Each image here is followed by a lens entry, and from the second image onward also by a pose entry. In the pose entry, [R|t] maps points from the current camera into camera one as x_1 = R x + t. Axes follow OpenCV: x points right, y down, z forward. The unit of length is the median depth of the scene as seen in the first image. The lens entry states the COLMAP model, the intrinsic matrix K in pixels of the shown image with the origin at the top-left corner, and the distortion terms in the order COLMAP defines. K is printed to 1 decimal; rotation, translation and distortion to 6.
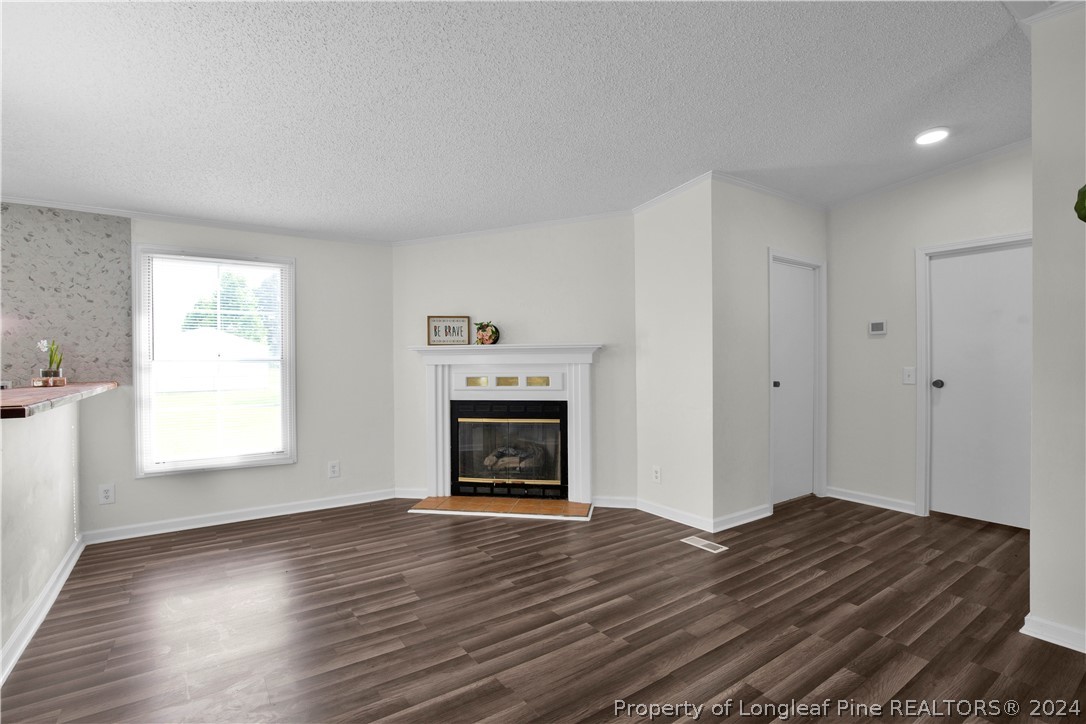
lens RADIAL K [[510.0, 0, 540.4], [0, 510.0, 365.3], [0, 0, 1]] dist [-0.025117, 0.001209]
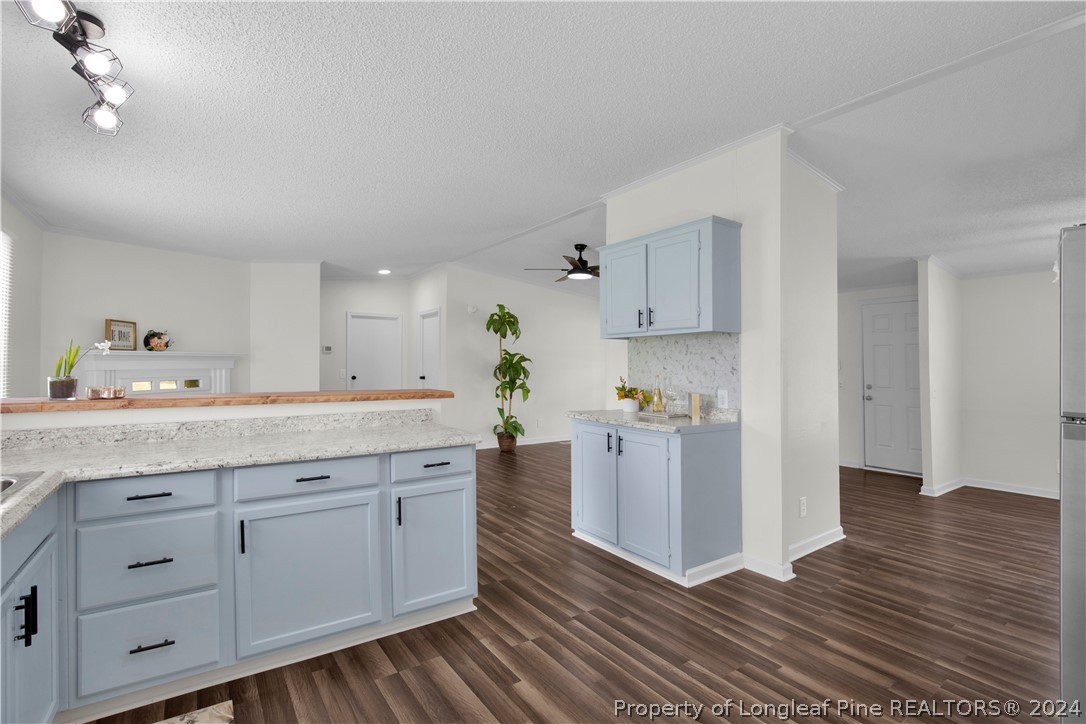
lens RADIAL K [[513.4, 0, 526.4], [0, 513.4, 361.4], [0, 0, 1]] dist [-0.002623, 0.000031]
pose [[0.019781, 0.010482, 0.999749, -1.428779], [0.004985, 0.999932, -0.010582, -0.004827], [-0.999792, 0.005193, 0.019727, 0.248972]]
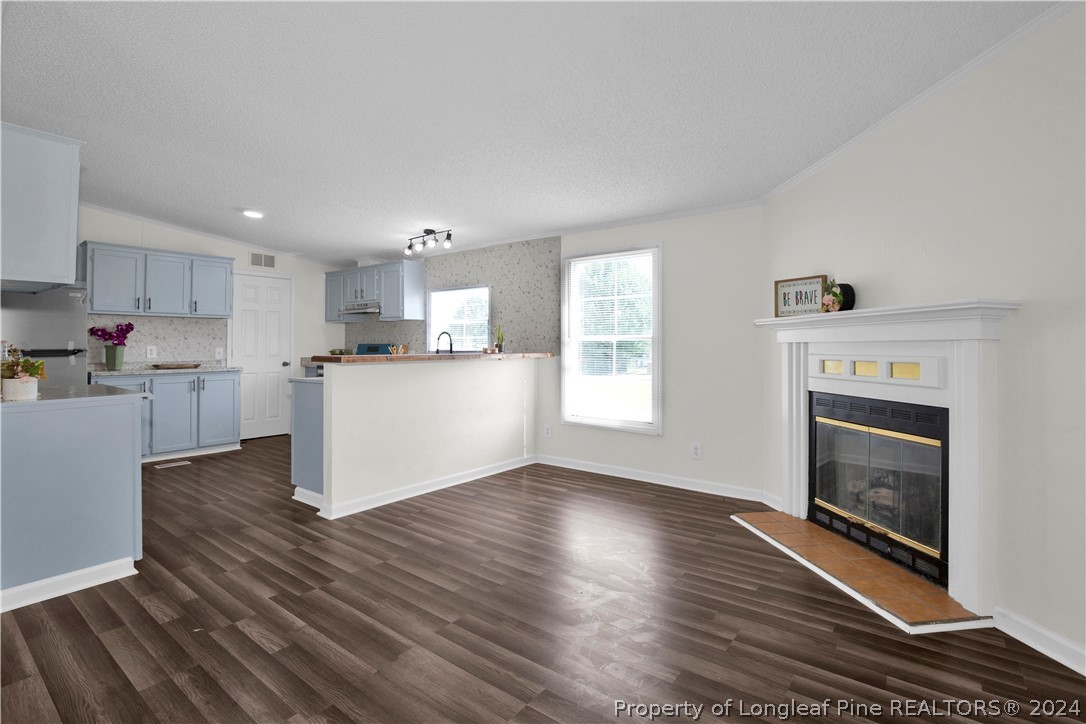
lens RADIAL K [[516.0, 0, 536.9], [0, 516.0, 333.6], [0, 0, 1]] dist [-0.027396, 0.000505]
pose [[0.304035, -0.014959, -0.952543, 0.523882], [-0.013149, 0.999716, -0.019897, 0.007108], [0.952570, 0.018574, 0.303752, 0.498102]]
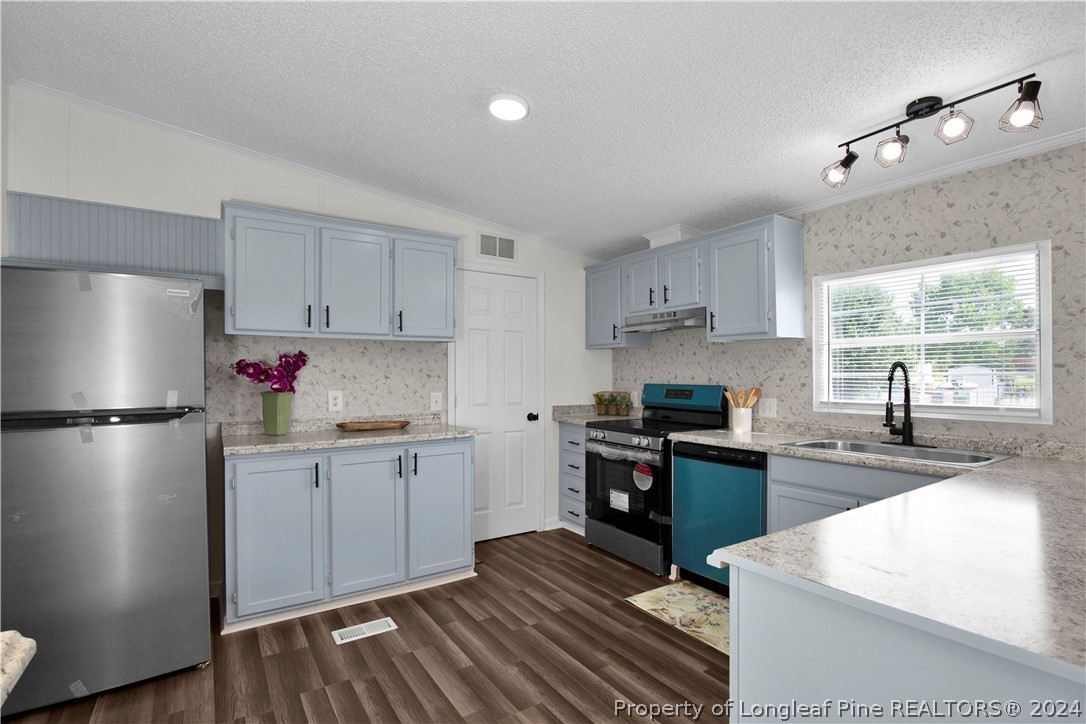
lens RADIAL K [[510.0, 0, 540.4], [0, 510.0, 365.3], [0, 0, 1]] dist [-0.025117, 0.001209]
pose [[-0.017021, -0.009333, -0.999812, -0.408837], [-0.010005, 0.999908, -0.009164, -0.011685], [0.999805, 0.009847, -0.017112, 0.230889]]
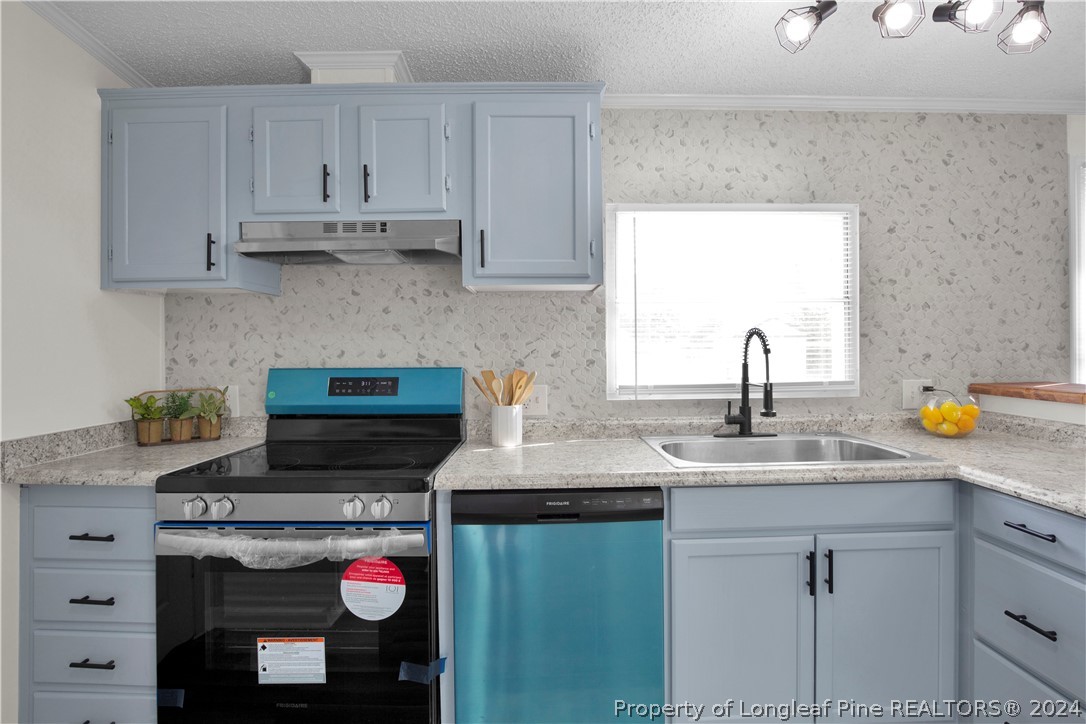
lens RADIAL K [[504.4, 0, 544.0], [0, 504.4, 347.7], [0, 0, 1]] dist [-0.025790, 0.001461]
pose [[0.837693, 0.000375, -0.546142, -1.012696], [-0.003257, 0.999985, -0.004309, -0.004745], [0.546132, 0.005388, 0.837682, 0.151629]]
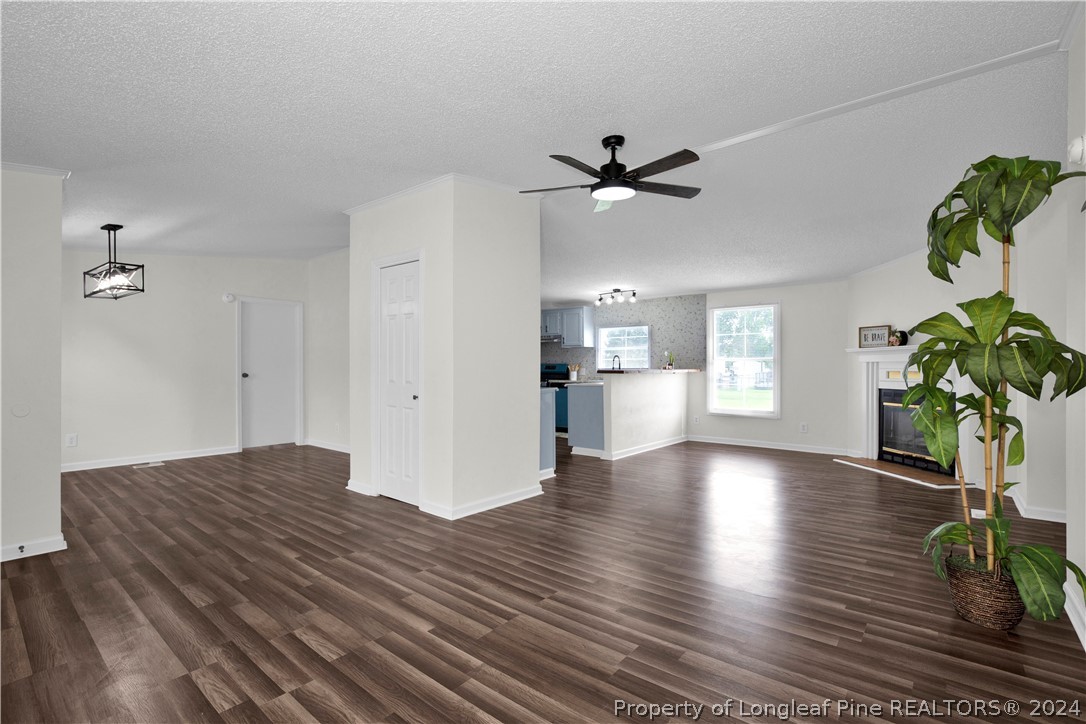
lens RADIAL K [[499.1, 0, 543.0], [0, 499.1, 362.0], [0, 0, 1]] dist [-0.035748, 0.000299]
pose [[0.275843, -0.002231, -0.961200, 1.036301], [-0.013018, 0.999897, -0.006057, 0.022476], [0.961115, 0.014184, 0.275785, -0.260621]]
